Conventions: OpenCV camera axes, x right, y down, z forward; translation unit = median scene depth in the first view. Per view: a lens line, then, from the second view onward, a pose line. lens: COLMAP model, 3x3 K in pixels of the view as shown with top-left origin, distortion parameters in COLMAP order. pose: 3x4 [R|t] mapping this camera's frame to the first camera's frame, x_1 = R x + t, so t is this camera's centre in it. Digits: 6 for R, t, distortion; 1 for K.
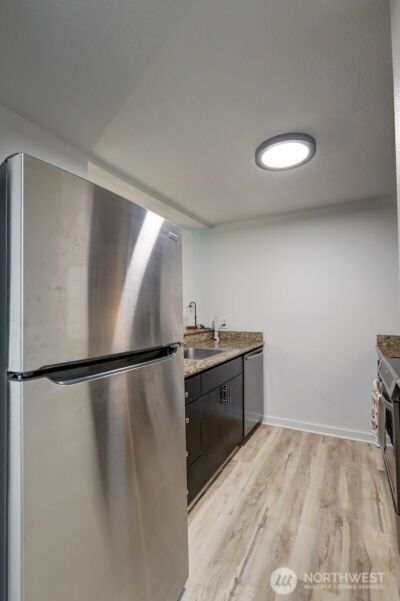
lens RADIAL K [[274.2, 0, 198.7], [0, 274.2, 302.8], [0, 0, 1]] dist [-0.000228, 0.000257]
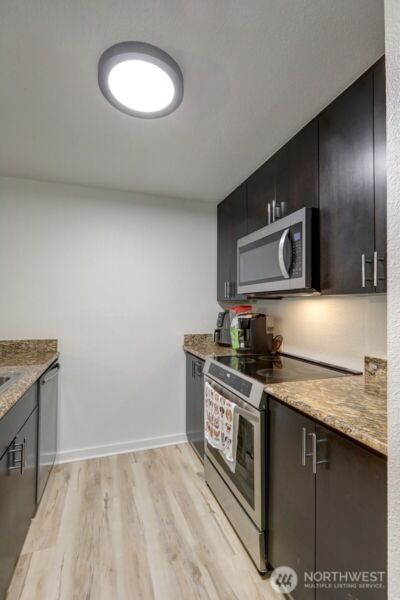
lens RADIAL K [[273.7, 0, 200.4], [0, 273.7, 301.9], [0, 0, 1]] dist [-0.000228, 0.000257]
pose [[0.685939, 0.028662, 0.727094, -0.059723], [-0.026174, 0.999549, -0.014709, 0.009755], [-0.727188, -0.008942, 0.686380, 0.301092]]
